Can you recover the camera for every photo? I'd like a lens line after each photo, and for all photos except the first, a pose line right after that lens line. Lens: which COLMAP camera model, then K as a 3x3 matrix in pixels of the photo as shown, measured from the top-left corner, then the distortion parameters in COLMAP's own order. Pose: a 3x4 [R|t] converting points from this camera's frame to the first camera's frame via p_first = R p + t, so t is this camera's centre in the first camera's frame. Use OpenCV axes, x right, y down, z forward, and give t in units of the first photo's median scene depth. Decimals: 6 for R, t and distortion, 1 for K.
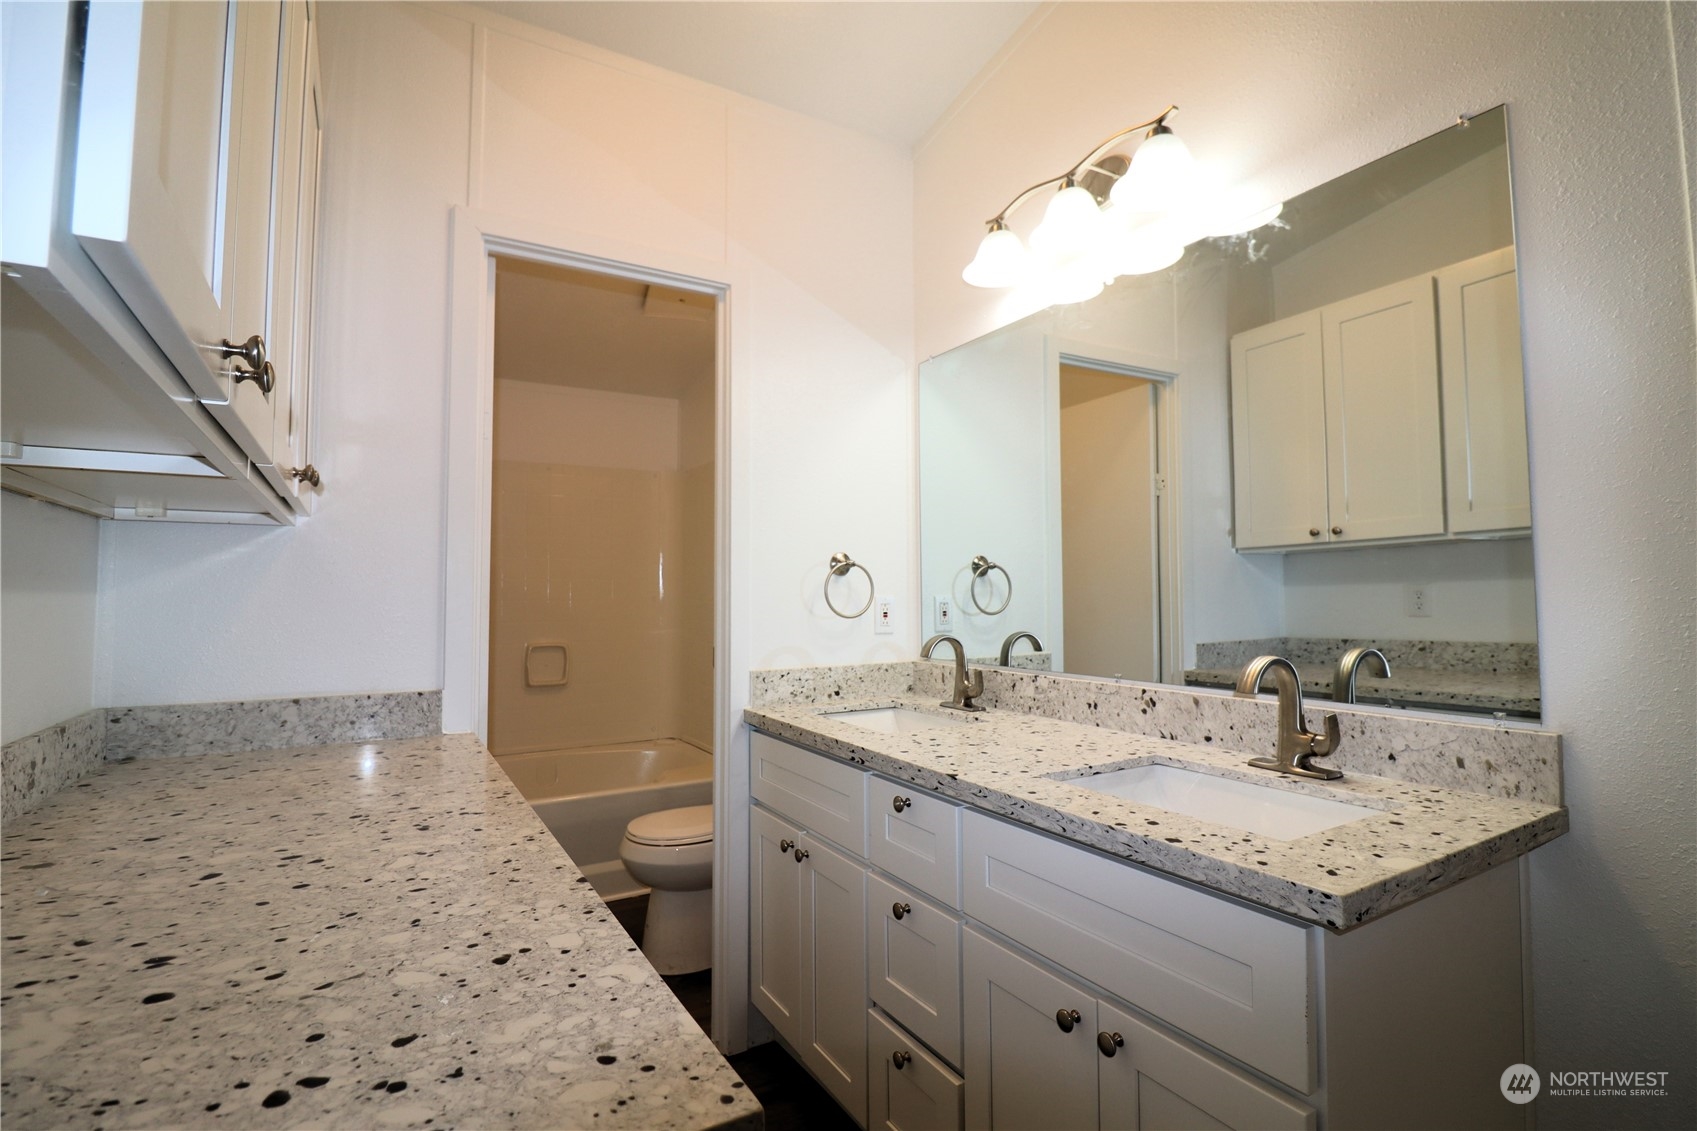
lens RADIAL K [[793.3, 0, 853.1], [0, 793.3, 552.6], [0, 0, 1]] dist [-0.012557, -0.006248]
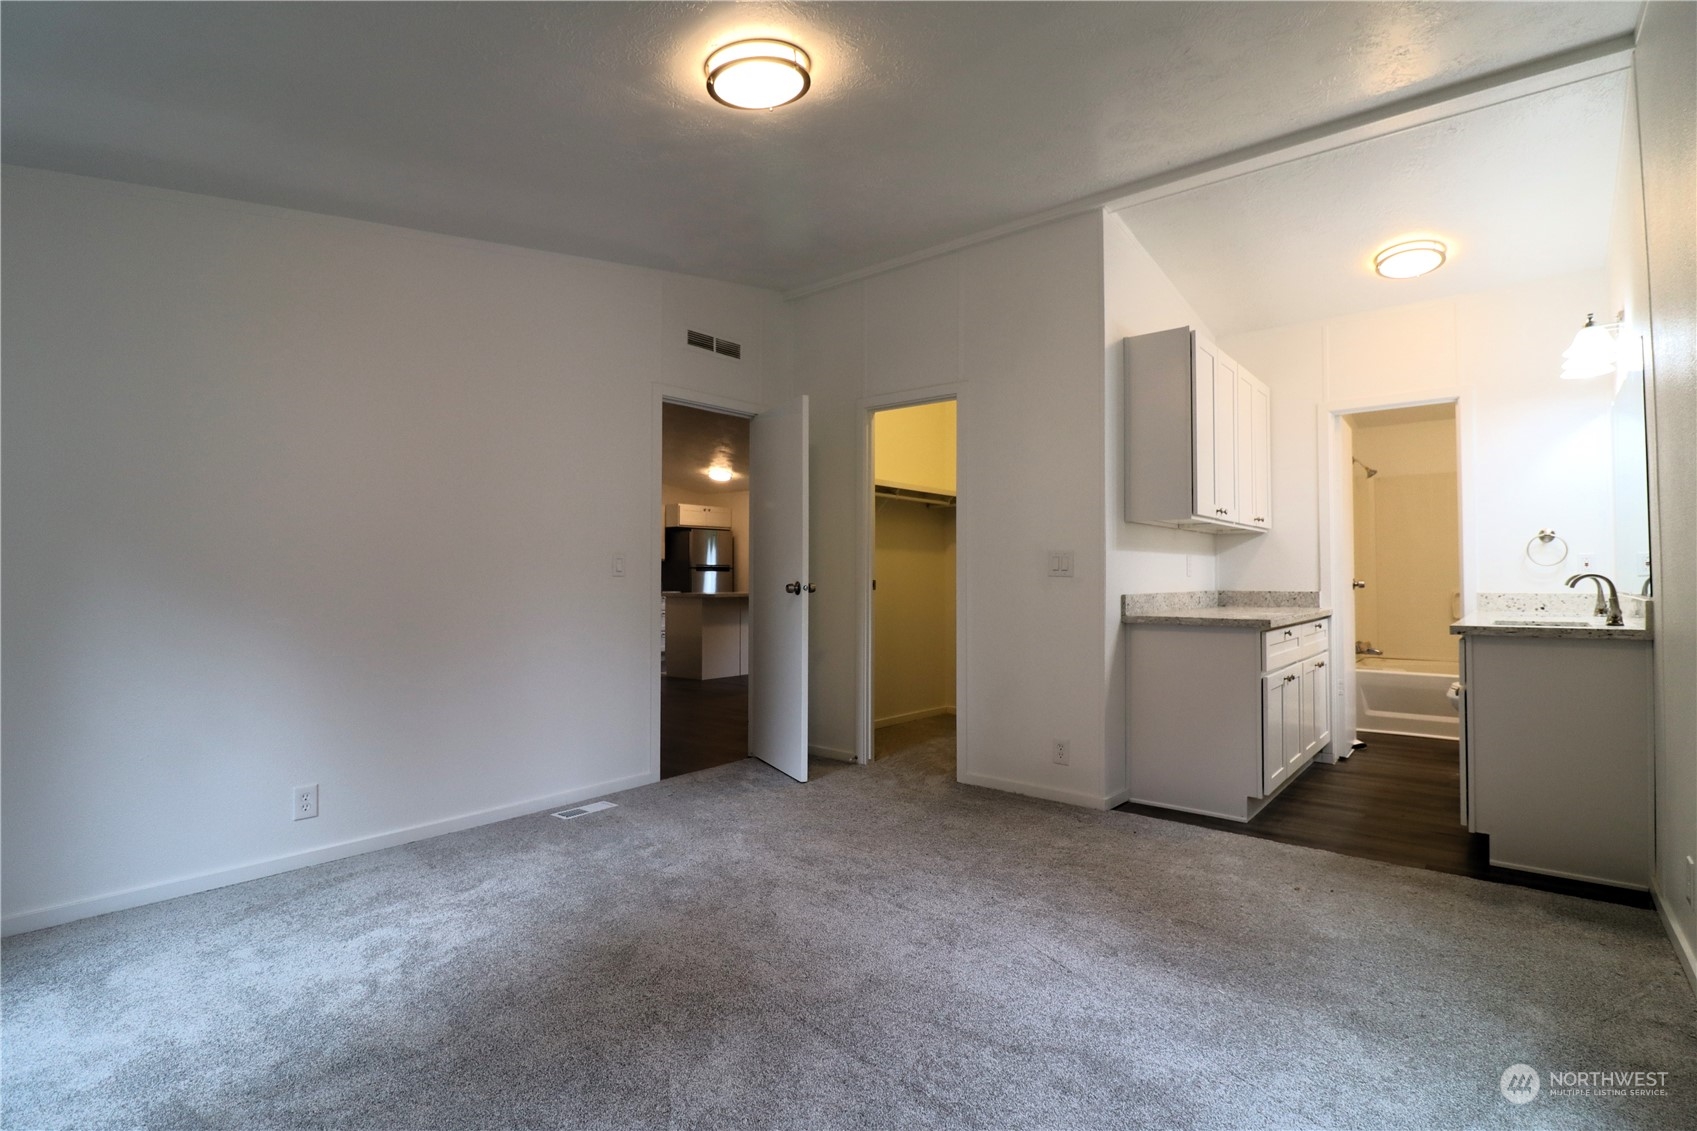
lens RADIAL K [[793.3, 0, 855.7], [0, 793.3, 558.7], [0, 0, 1]] dist [-0.012557, -0.006248]
pose [[0.326334, -0.018002, -0.945083, 1.188946], [0.048055, 0.998842, -0.002433, -0.005024], [0.944032, -0.044622, 0.326821, -1.072022]]
